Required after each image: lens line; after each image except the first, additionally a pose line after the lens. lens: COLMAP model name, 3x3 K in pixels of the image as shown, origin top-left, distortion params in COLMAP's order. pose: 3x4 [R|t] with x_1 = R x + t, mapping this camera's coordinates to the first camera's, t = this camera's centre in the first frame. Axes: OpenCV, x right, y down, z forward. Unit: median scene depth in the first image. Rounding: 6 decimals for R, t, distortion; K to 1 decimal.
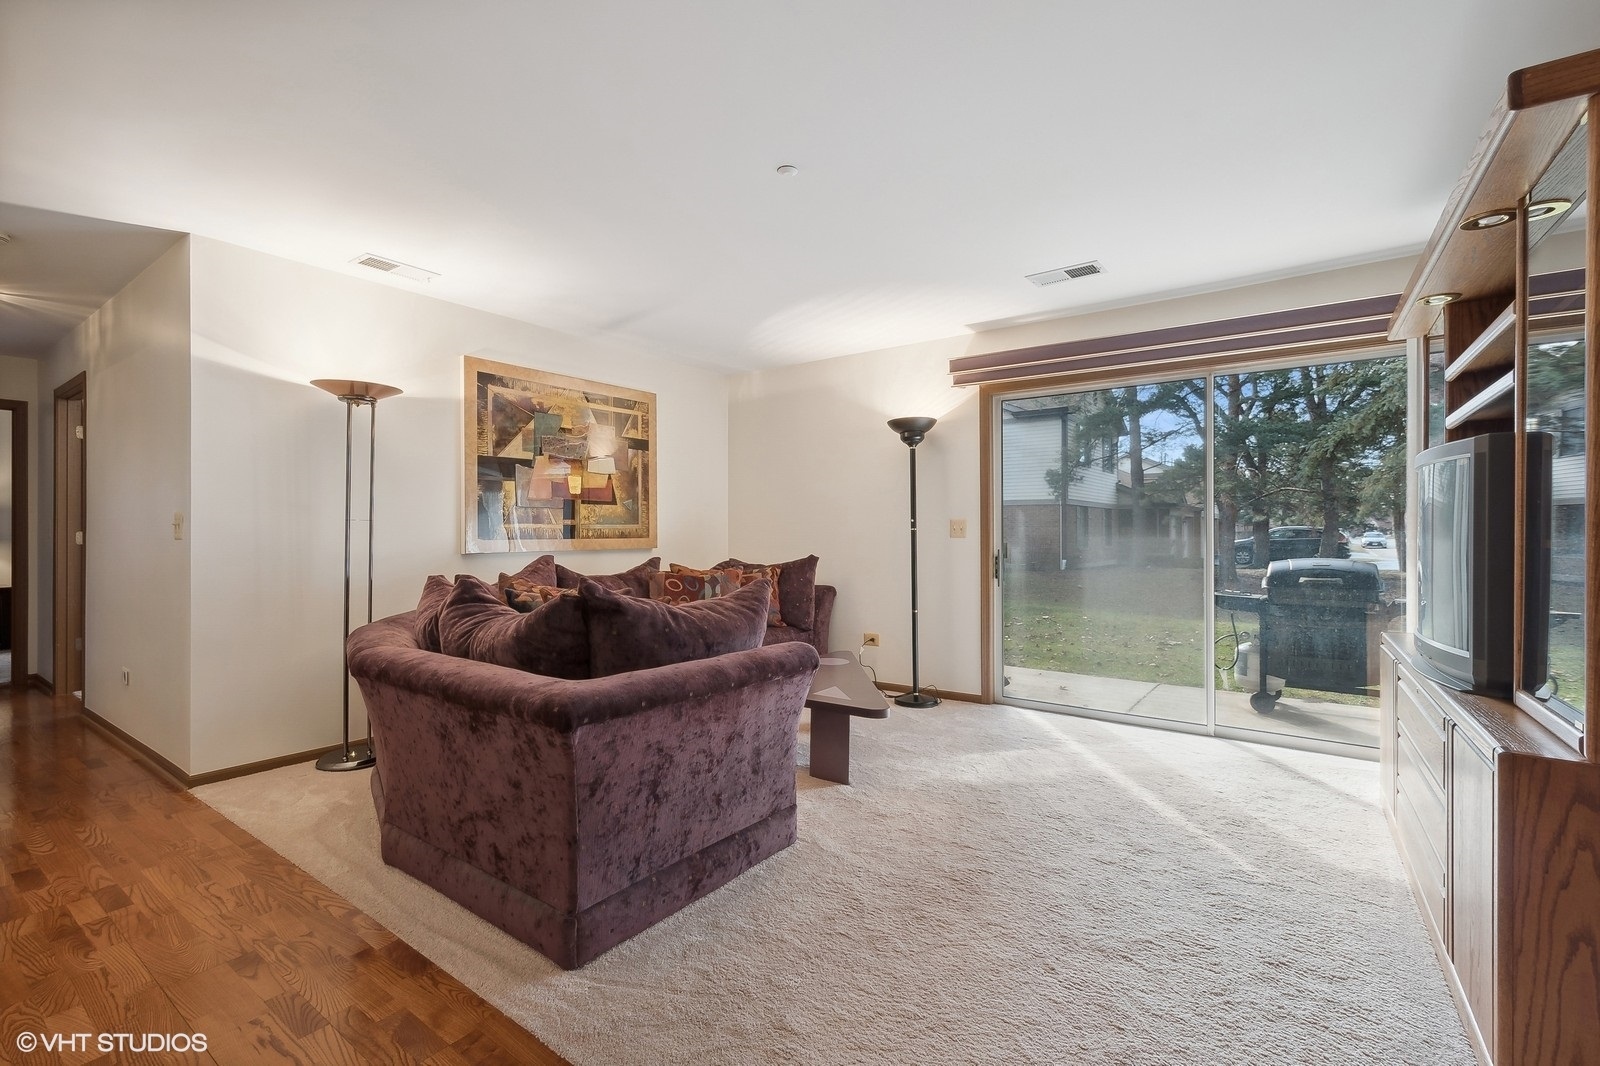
lens RADIAL K [[713.0, 0, 807.9], [0, 713.0, 535.9], [0, 0, 1]] dist [0.009831, -0.002255]
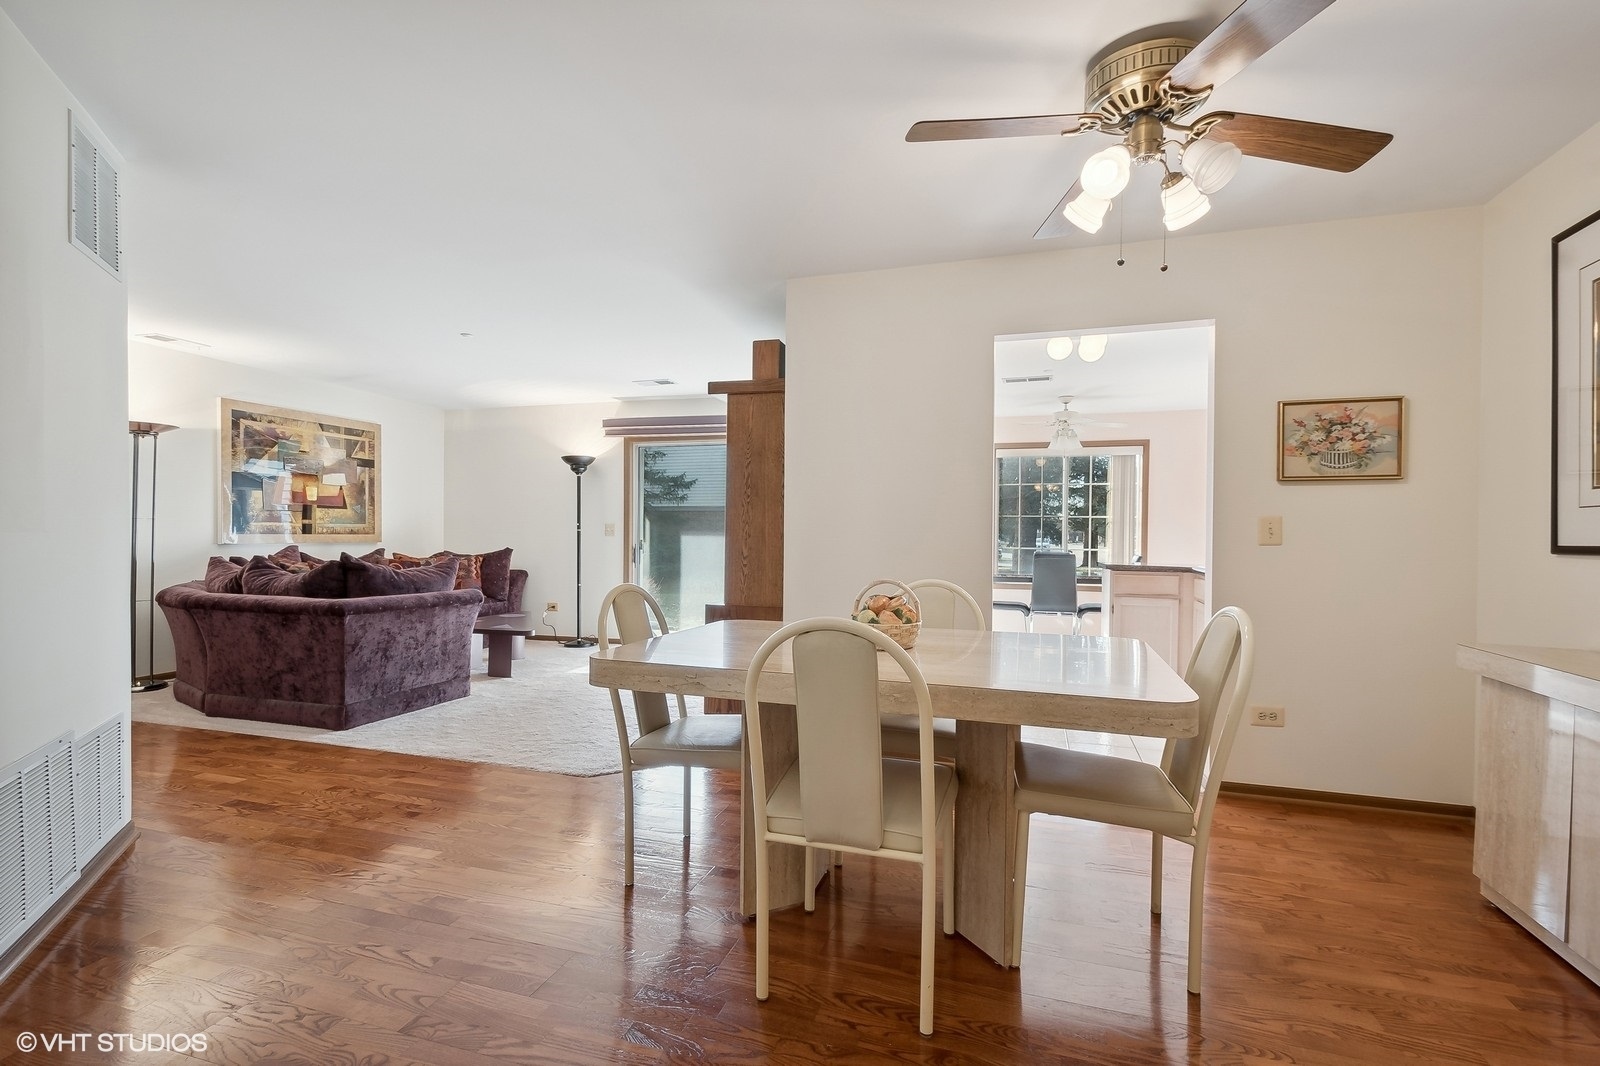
lens RADIAL K [[713.0, 0, 804.1], [0, 713.0, 540.5], [0, 0, 1]] dist [0.009831, -0.002255]
pose [[0.944537, 0.007142, 0.328326, 0.117457], [-0.007950, 0.999968, 0.001118, 0.007775], [-0.328308, -0.003666, 0.944564, -0.640667]]
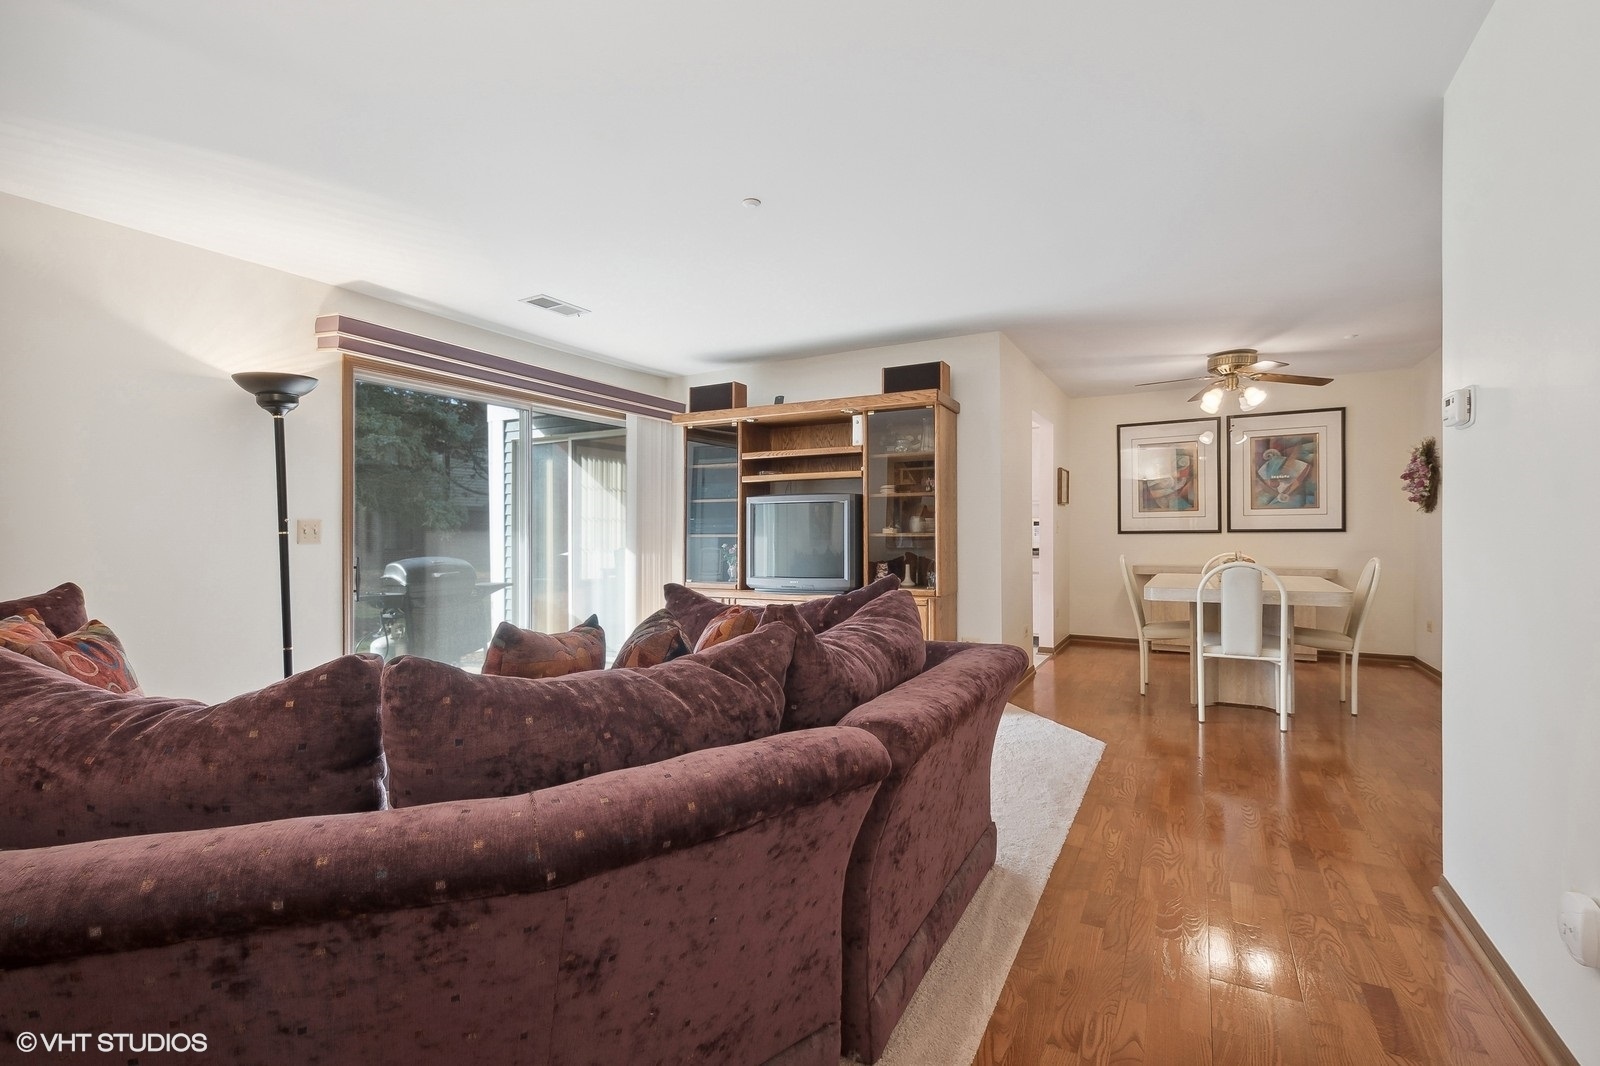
lens RADIAL K [[713.0, 0, 784.7], [0, 713.0, 527.6], [0, 0, 1]] dist [0.009831, -0.002255]
pose [[-0.106388, -0.000601, 0.994325, -0.693630], [0.010727, 0.999941, 0.001752, -0.011869], [-0.994267, 0.010852, -0.106375, 0.654129]]
